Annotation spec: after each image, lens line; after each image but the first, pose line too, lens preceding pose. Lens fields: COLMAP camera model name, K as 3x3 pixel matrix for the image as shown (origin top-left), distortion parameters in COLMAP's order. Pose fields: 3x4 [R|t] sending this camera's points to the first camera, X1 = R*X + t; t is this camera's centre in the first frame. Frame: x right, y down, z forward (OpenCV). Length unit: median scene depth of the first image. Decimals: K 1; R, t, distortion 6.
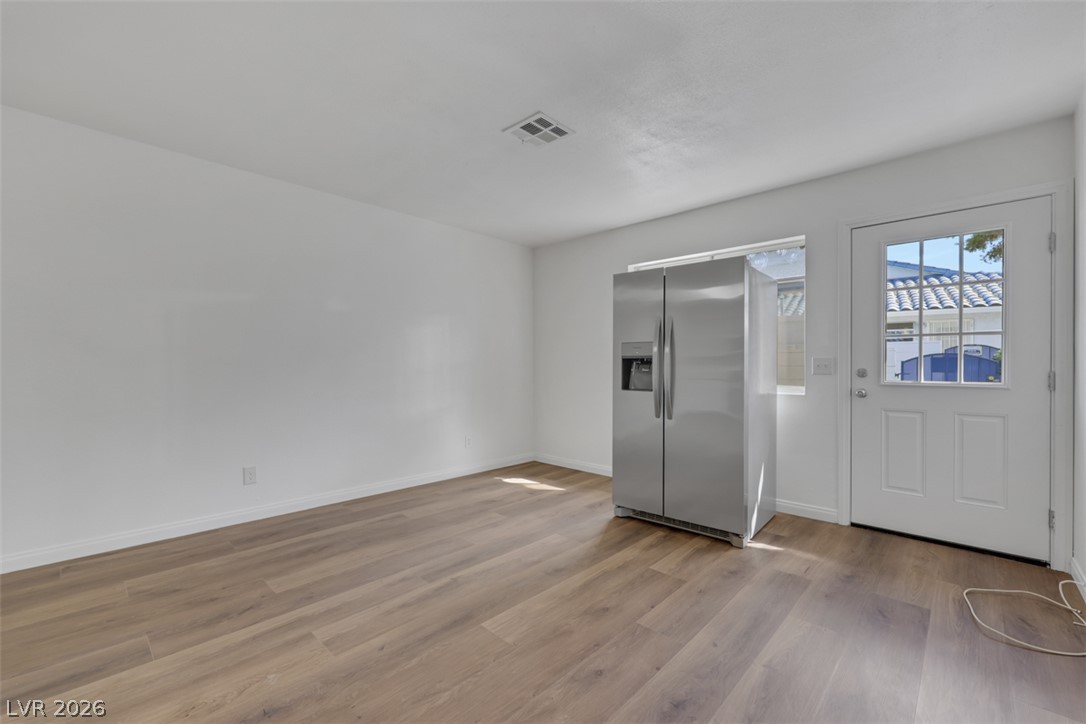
lens RADIAL K [[450.0, 0, 539.9], [0, 450.0, 365.7], [0, 0, 1]] dist [-0.001191, -0.000385]
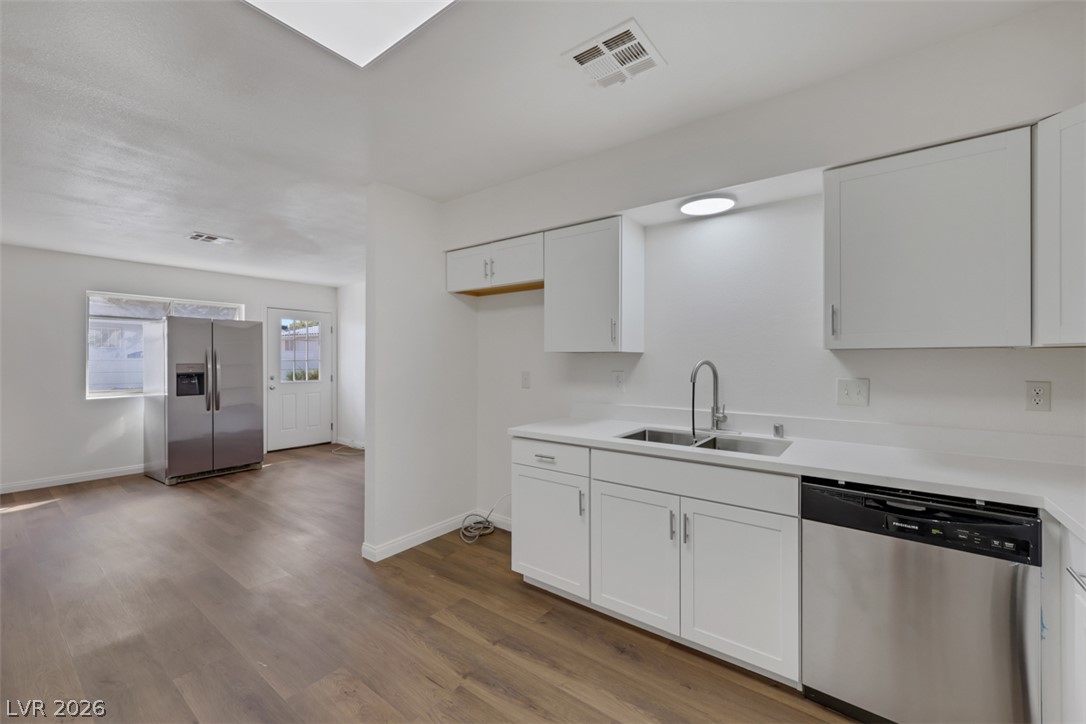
lens RADIAL K [[441.2, 0, 543.0], [0, 441.2, 360.3], [0, 0, 1]] dist [-0.000111, -0.000194]
pose [[-0.111734, -0.003661, 0.993731, -1.798383], [0.002662, 0.999989, 0.003984, -0.084974], [-0.993735, 0.003090, -0.111723, -0.023753]]
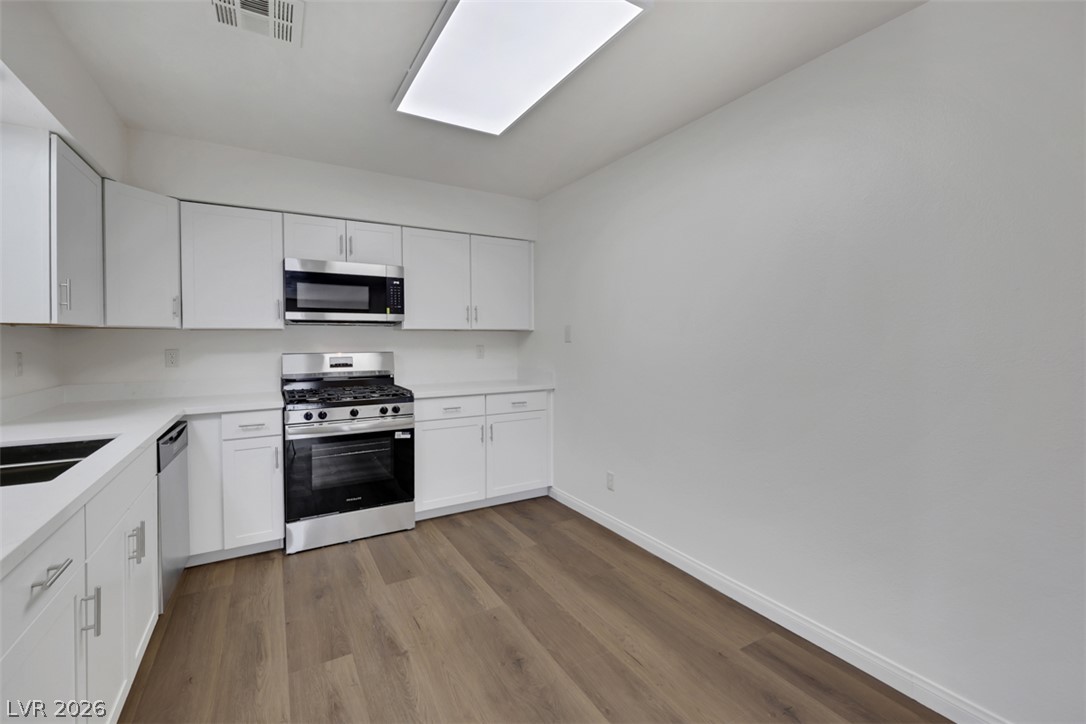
lens RADIAL K [[469.8, 0, 549.2], [0, 469.8, 345.4], [0, 0, 1]] dist [0.000214, -0.000064]
pose [[-0.265874, 0.012734, -0.963924, -0.575812], [-0.003318, 0.999895, 0.014125, -0.078592], [0.964002, 0.006954, -0.265803, 0.384876]]
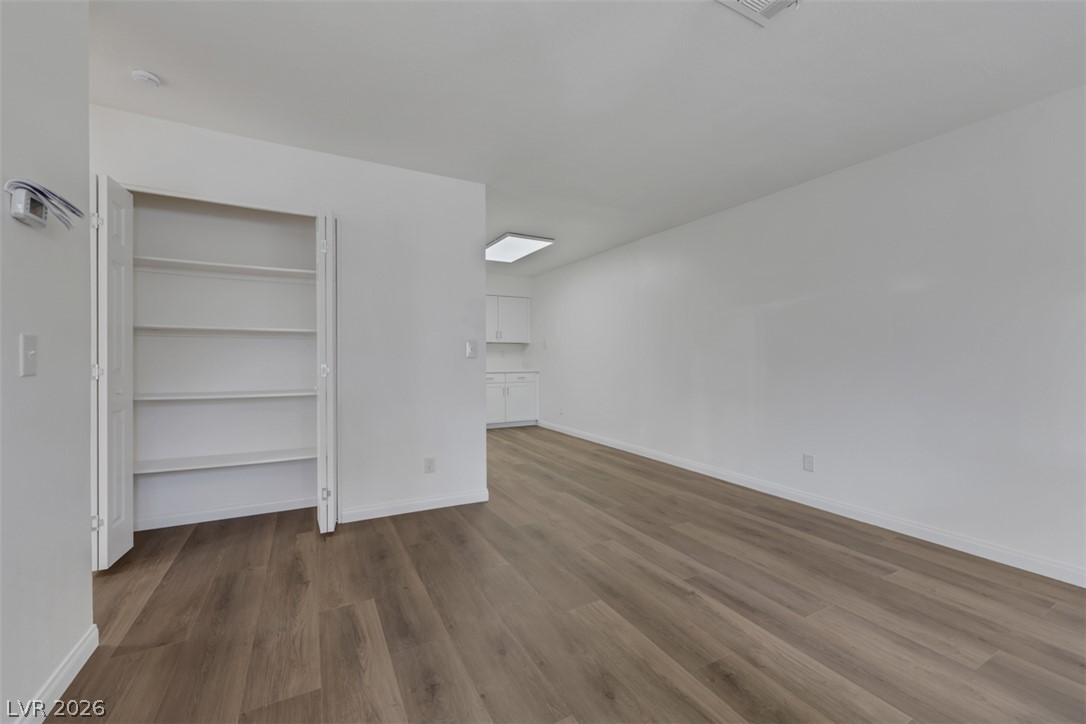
lens RADIAL K [[441.2, 0, 543.0], [0, 441.2, 360.3], [0, 0, 1]] dist [-0.000111, -0.000194]
pose [[-0.310347, 0.001784, -0.950622, 0.711017], [-0.005613, 0.999977, 0.003709, -0.001694], [0.950607, 0.006487, -0.310330, 0.925365]]
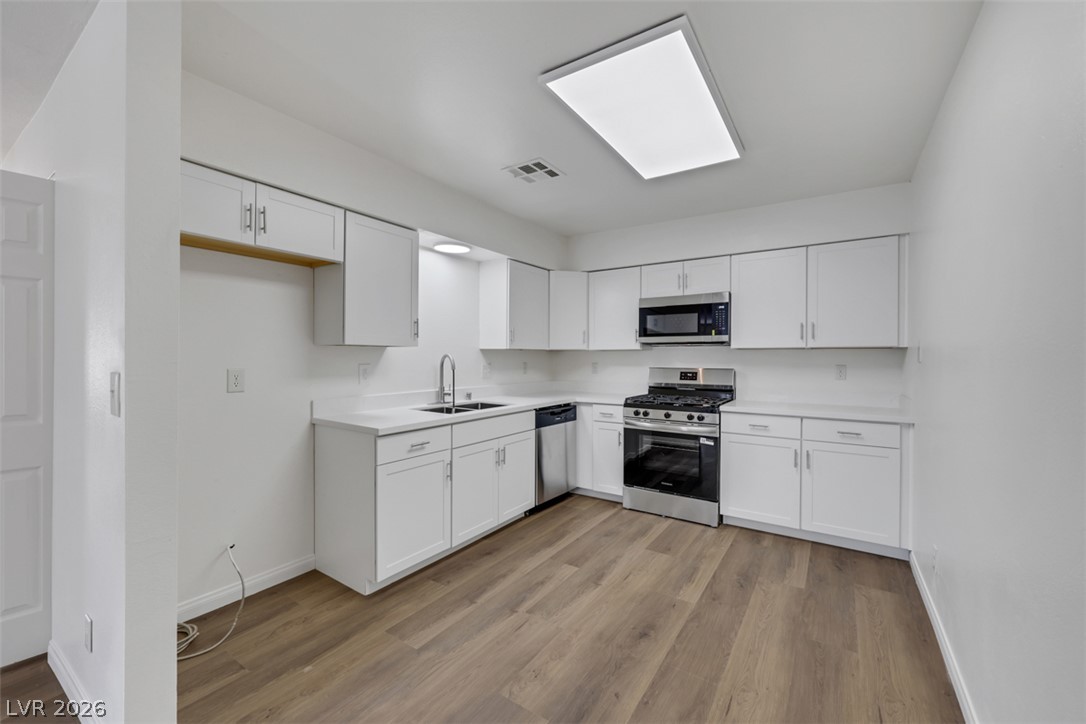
lens RADIAL K [[441.2, 0, 543.0], [0, 441.2, 360.3], [0, 0, 1]] dist [-0.000111, -0.000194]
pose [[-0.985140, -0.004151, -0.171704, -0.956149], [-0.006633, 0.999882, 0.013885, -0.082592], [0.171626, 0.014817, -0.985051, 0.915119]]
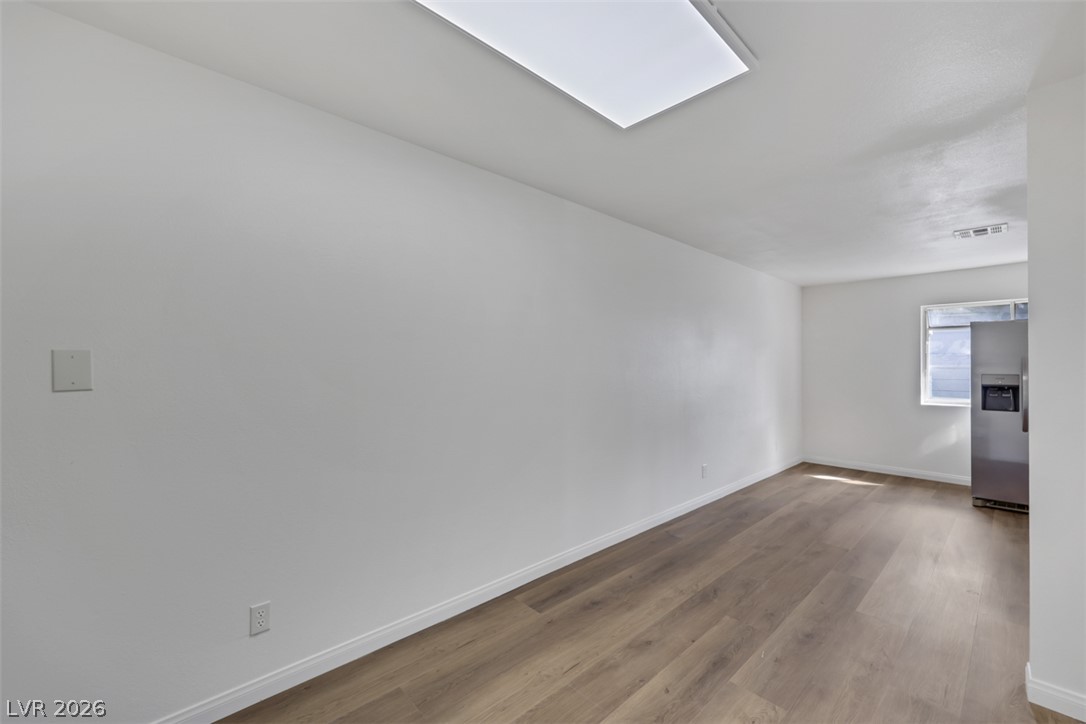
lens RADIAL K [[442.8, 0, 544.5], [0, 442.8, 364.7], [0, 0, 1]] dist [-0.000465, 0.000055]
pose [[0.998255, -0.000909, -0.059036, -1.349433], [0.000902, 1.000000, -0.000131, -0.104861], [0.059036, 0.000077, 0.998256, -0.485913]]
